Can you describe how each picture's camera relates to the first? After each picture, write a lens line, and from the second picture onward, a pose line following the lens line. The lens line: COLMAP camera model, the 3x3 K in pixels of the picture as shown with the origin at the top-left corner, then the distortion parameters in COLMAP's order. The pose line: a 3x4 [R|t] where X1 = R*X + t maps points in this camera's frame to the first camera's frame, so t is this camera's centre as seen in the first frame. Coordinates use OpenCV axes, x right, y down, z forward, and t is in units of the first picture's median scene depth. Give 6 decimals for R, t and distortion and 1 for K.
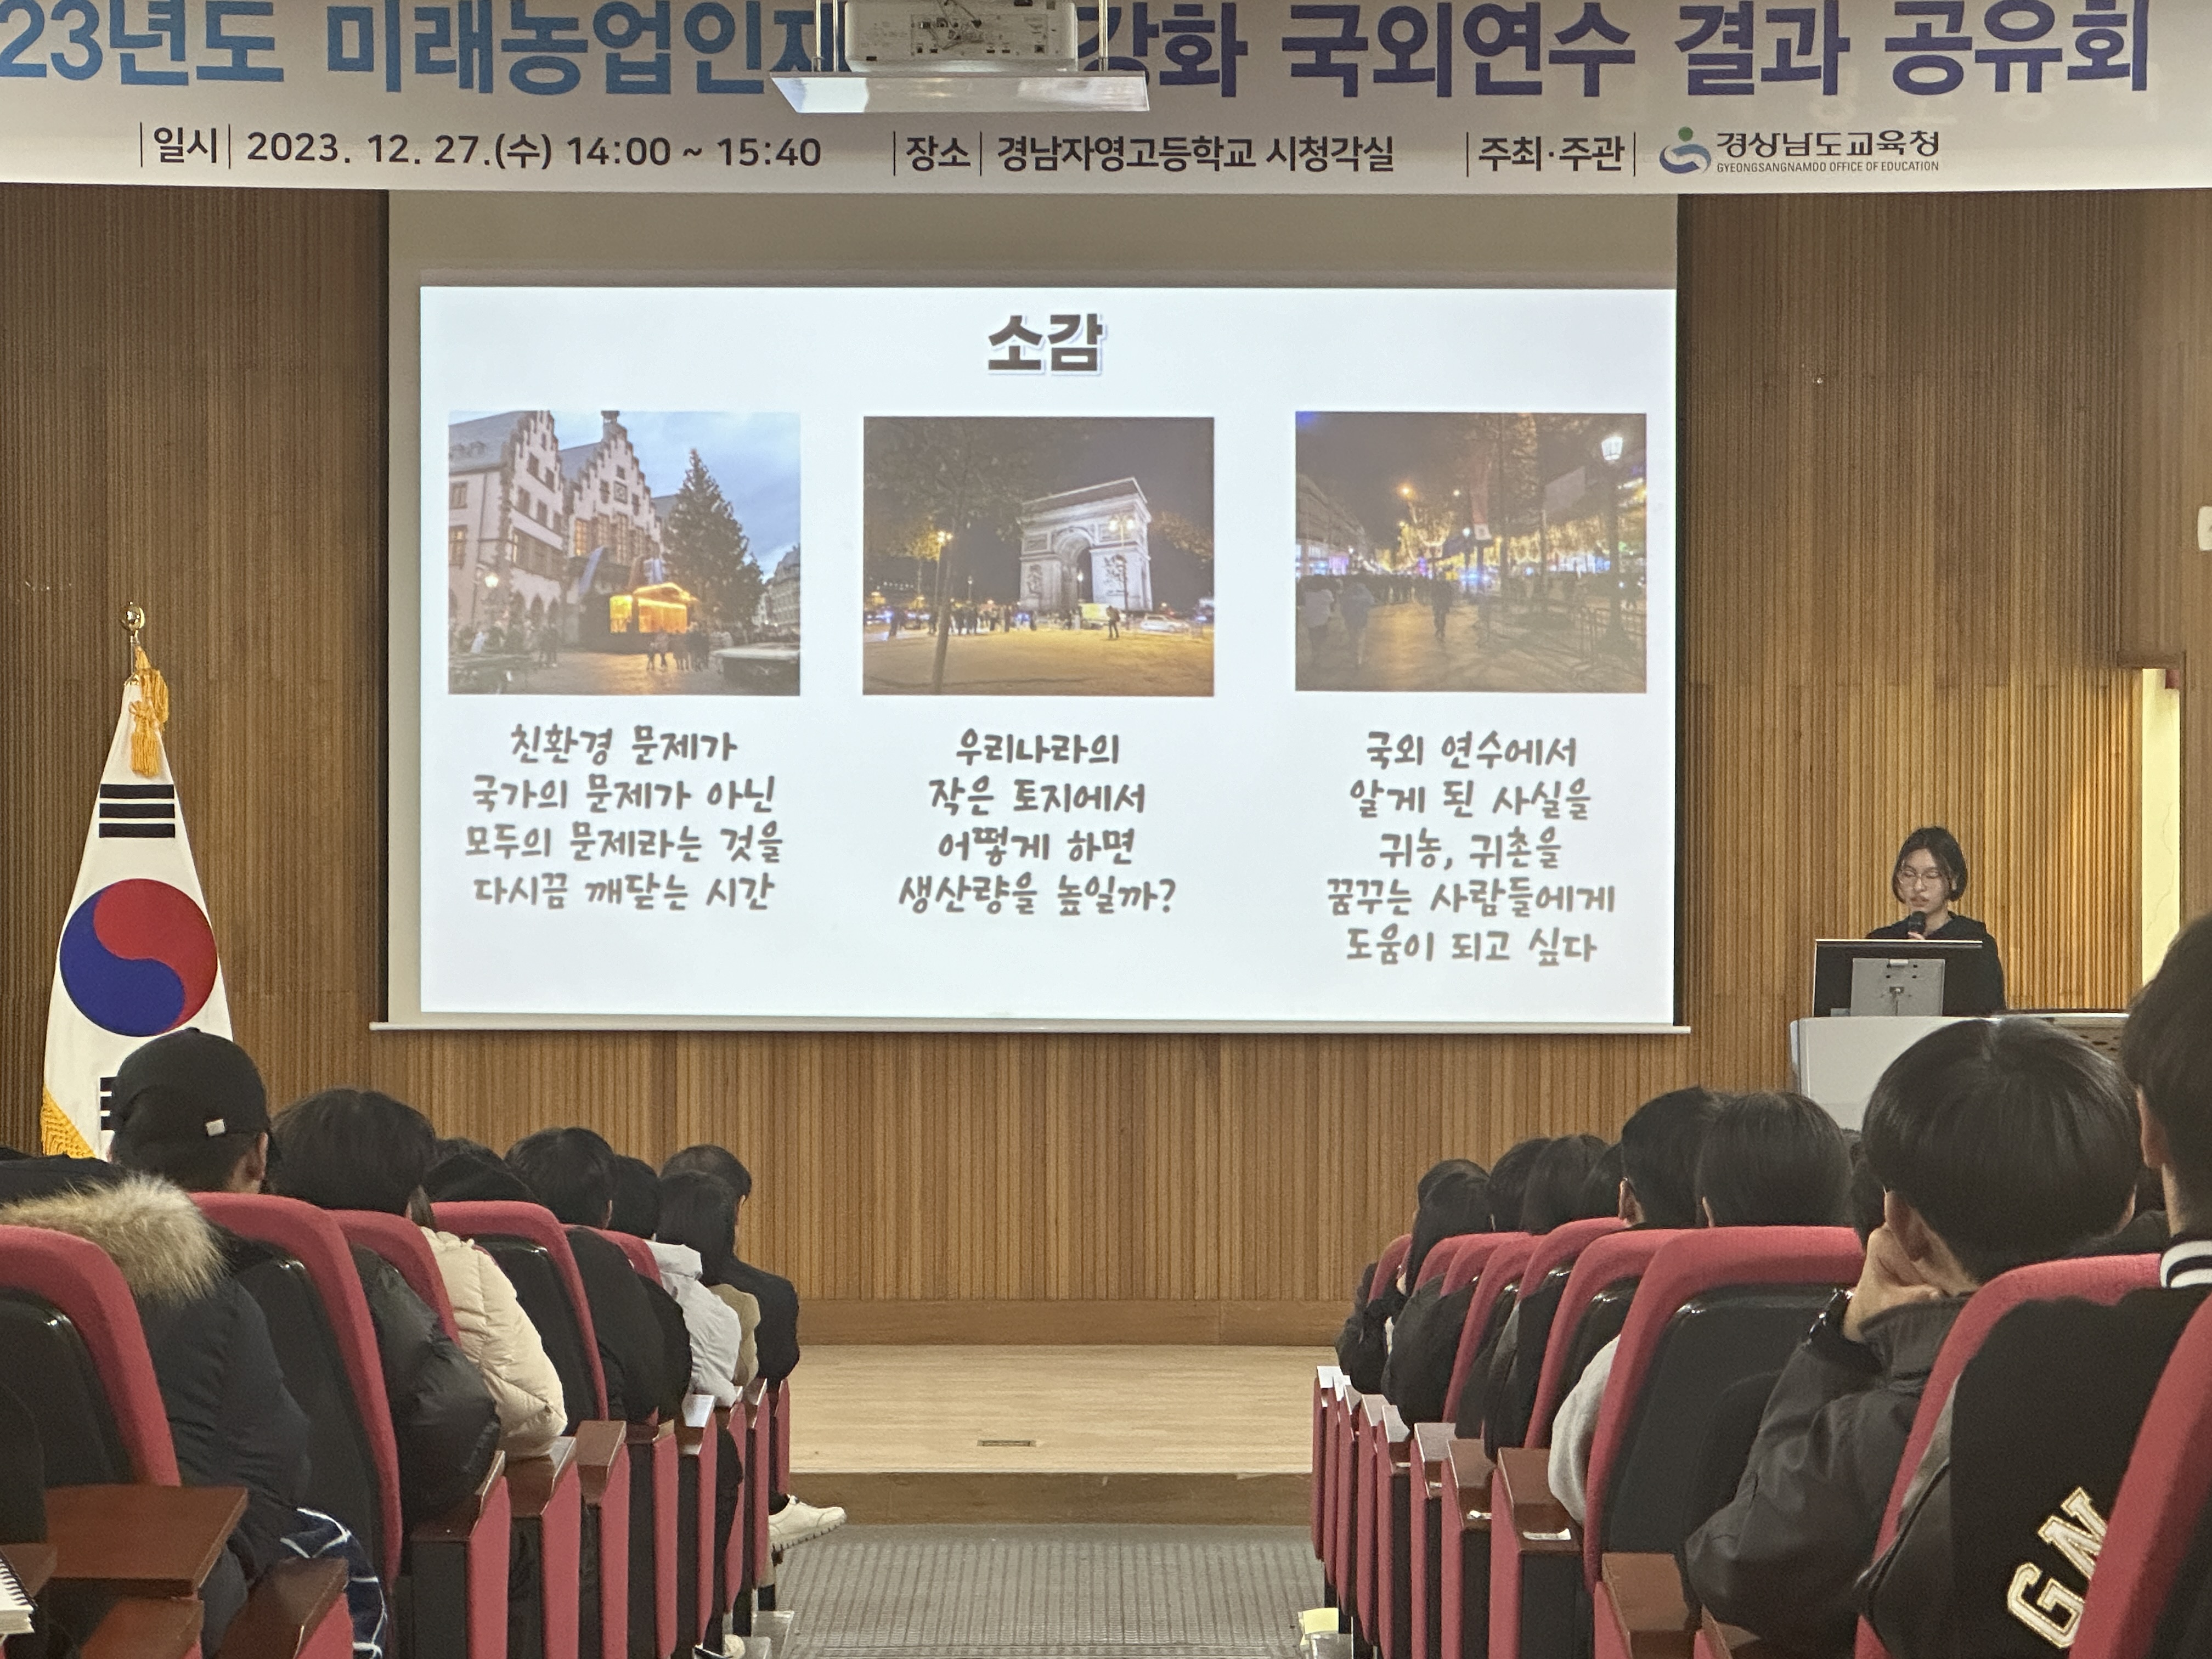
lens RADIAL K [[5840.4, 0, 1093.6], [0, 5840.4, 824.2], [0, 0, 1]] dist [0.118076, 0.000000]
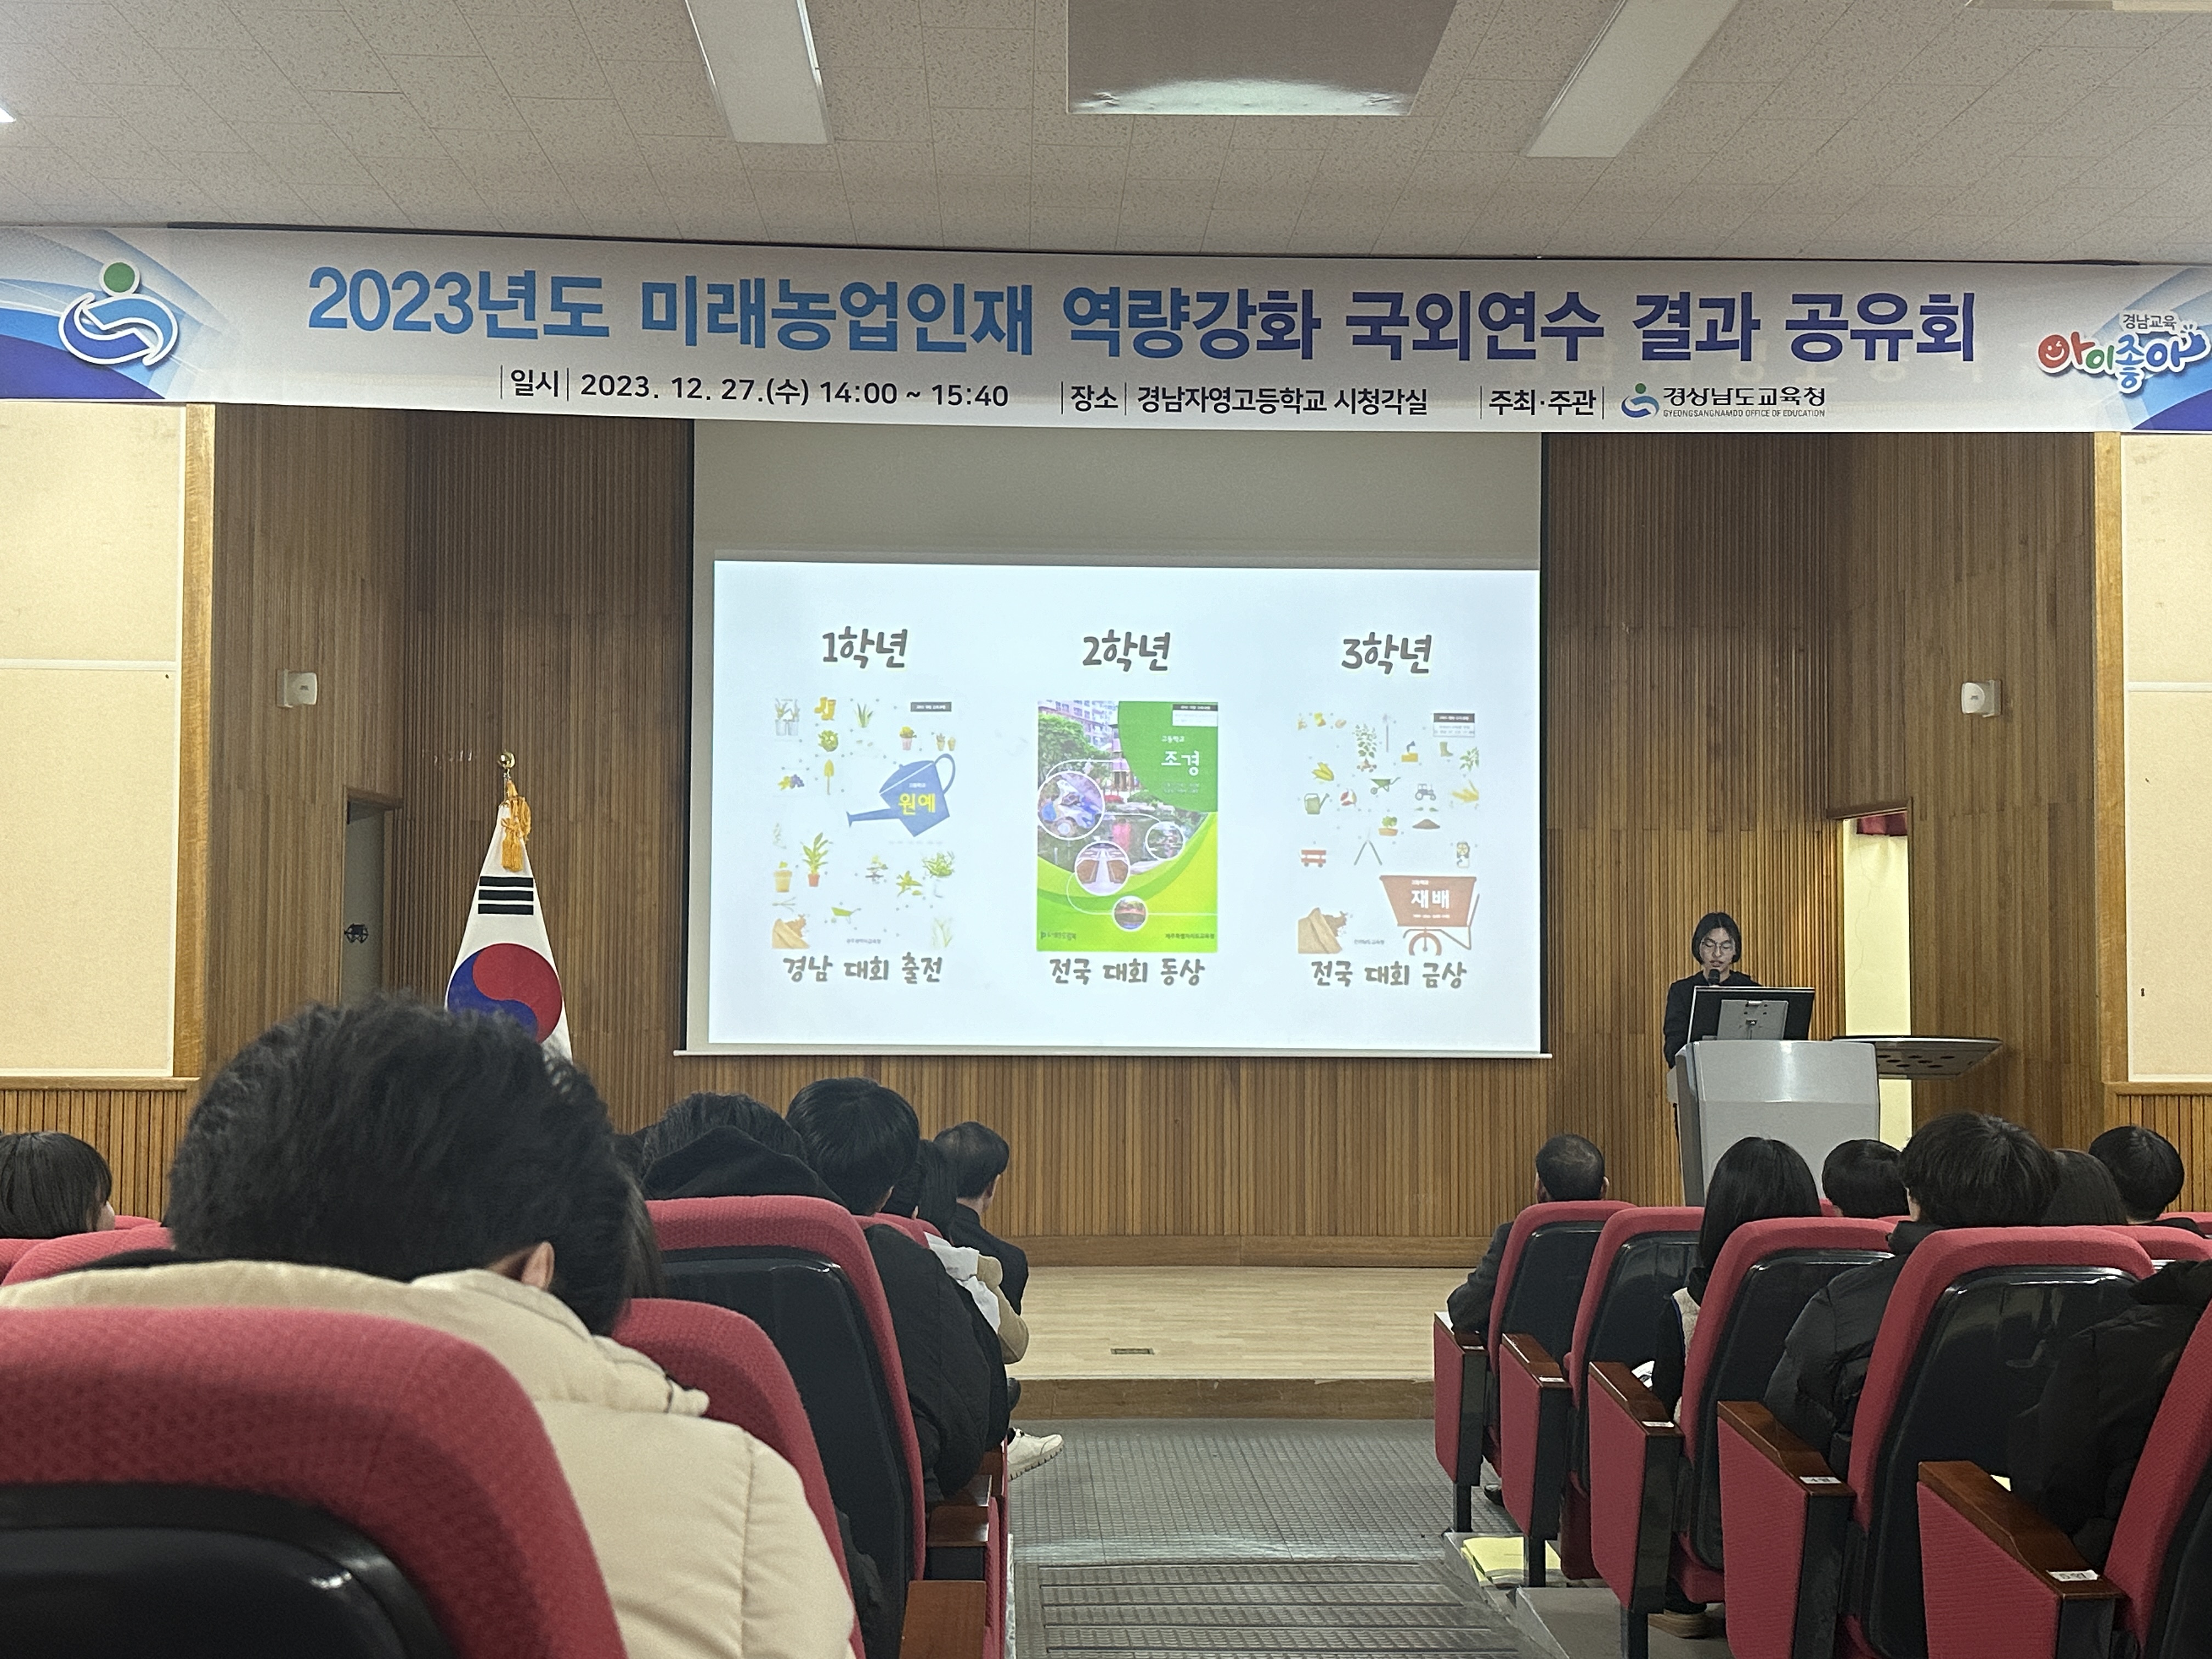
lens RADIAL K [[2391.2, 0, 1114.9], [0, 2391.2, 841.5], [0, 0, 1]] dist [0.110618, 0.000000]
pose [[0.998907, 0.005821, 0.046376, -0.044914], [-0.002652, 0.997675, -0.068098, 0.025239], [-0.046665, 0.067901, 0.996600, 0.429122]]
